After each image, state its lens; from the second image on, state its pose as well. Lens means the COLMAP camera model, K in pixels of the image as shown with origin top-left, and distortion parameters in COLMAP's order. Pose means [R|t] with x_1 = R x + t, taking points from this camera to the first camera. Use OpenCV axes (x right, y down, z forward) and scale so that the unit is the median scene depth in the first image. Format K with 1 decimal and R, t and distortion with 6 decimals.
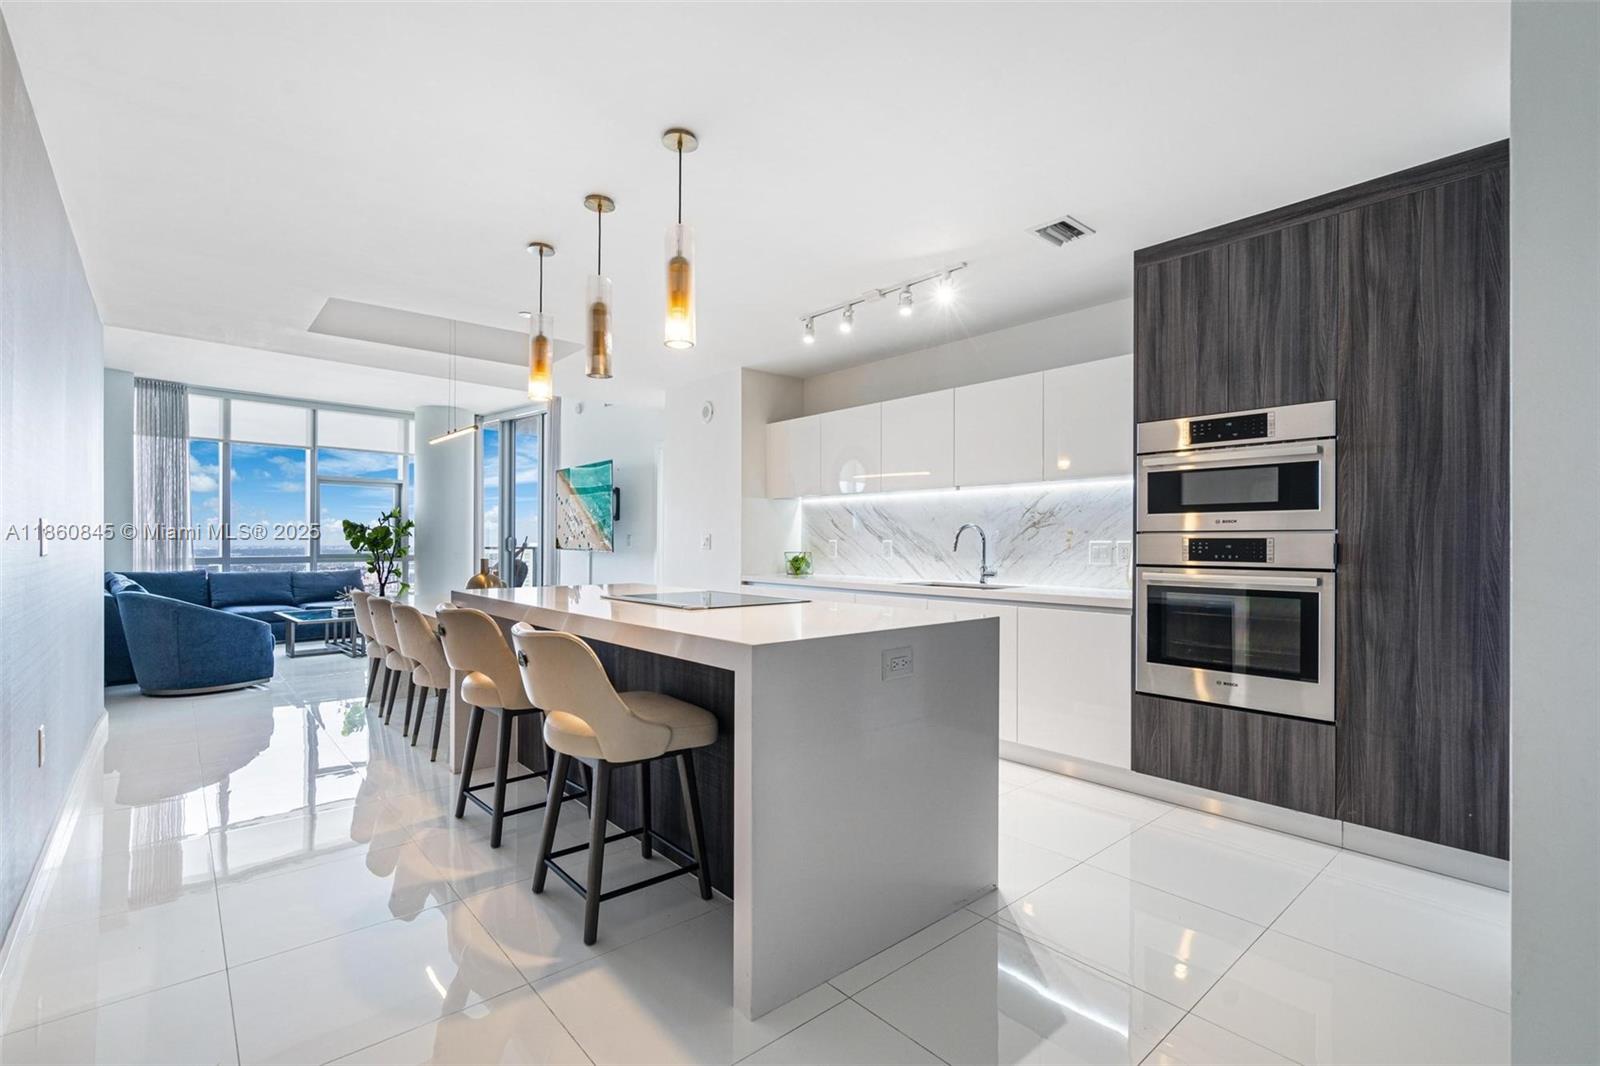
lens RADIAL K [[726.8, 0, 800.8], [0, 726.8, 539.2], [0, 0, 1]] dist [-0.002198, -0.000029]
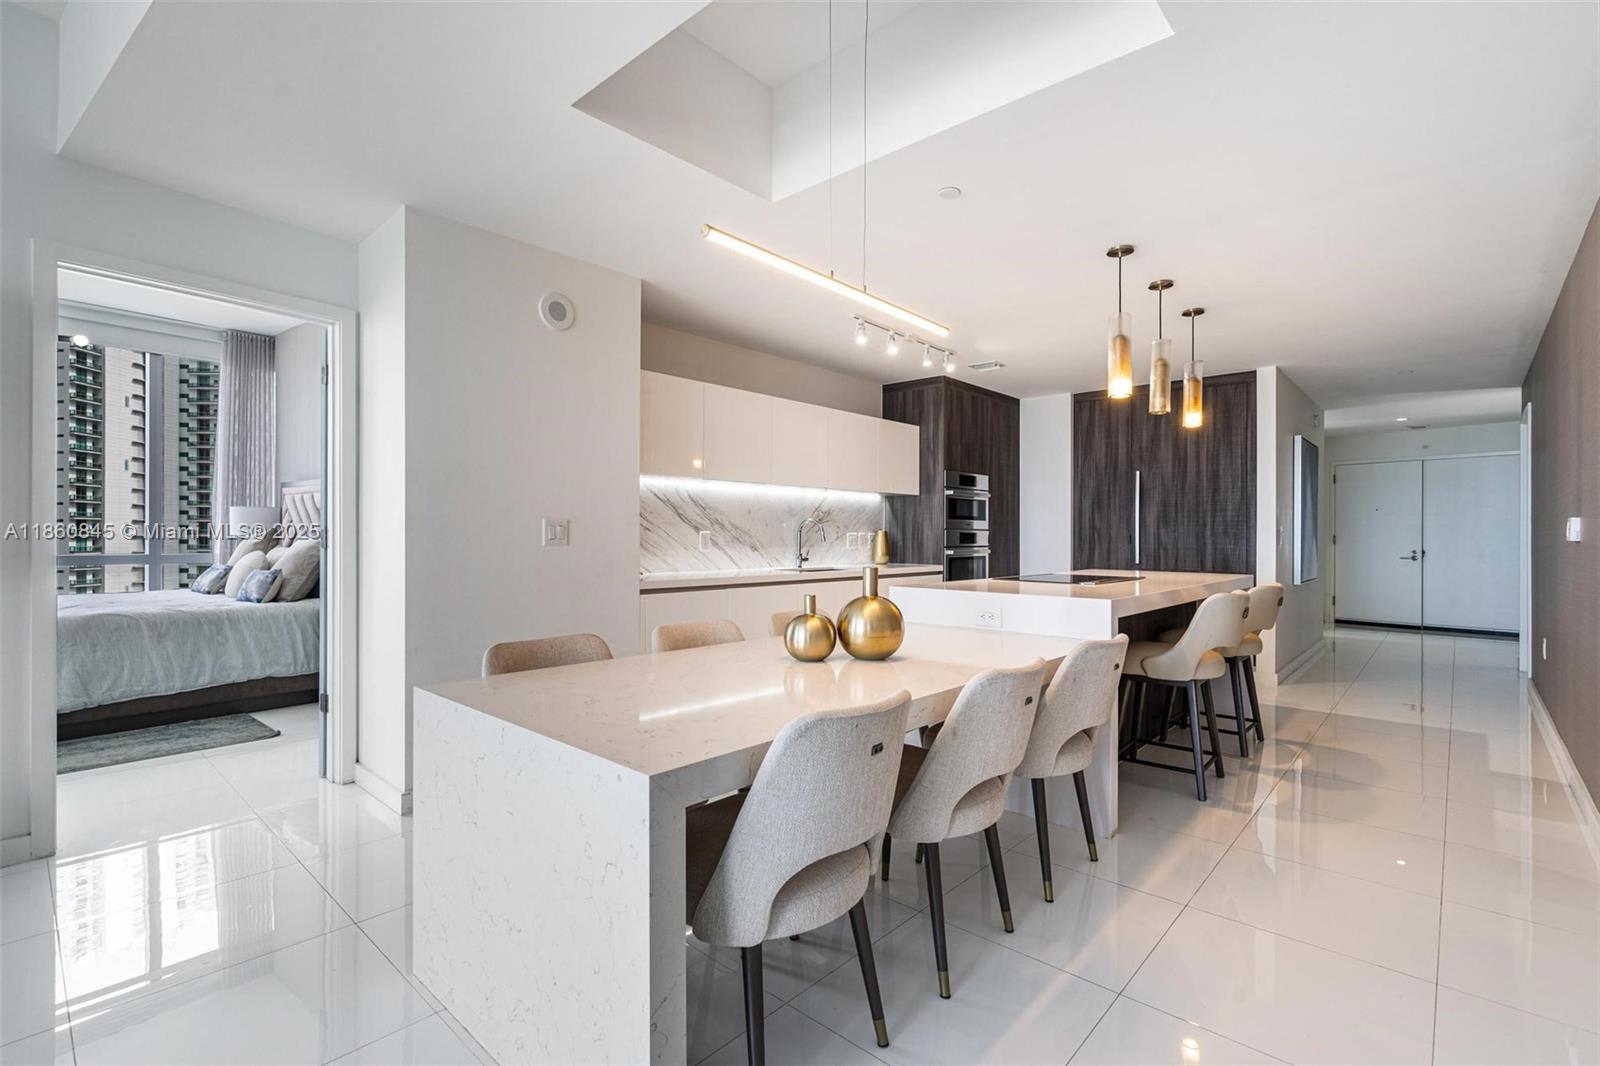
lens RADIAL K [[726.8, 0, 800.3], [0, 726.8, 535.3], [0, 0, 1]] dist [-0.002198, -0.000029]
pose [[-0.118365, -0.008082, 0.992937, -0.882828], [-0.011905, 0.999907, 0.006720, -0.001422], [-0.992899, -0.011026, -0.118451, 1.046474]]
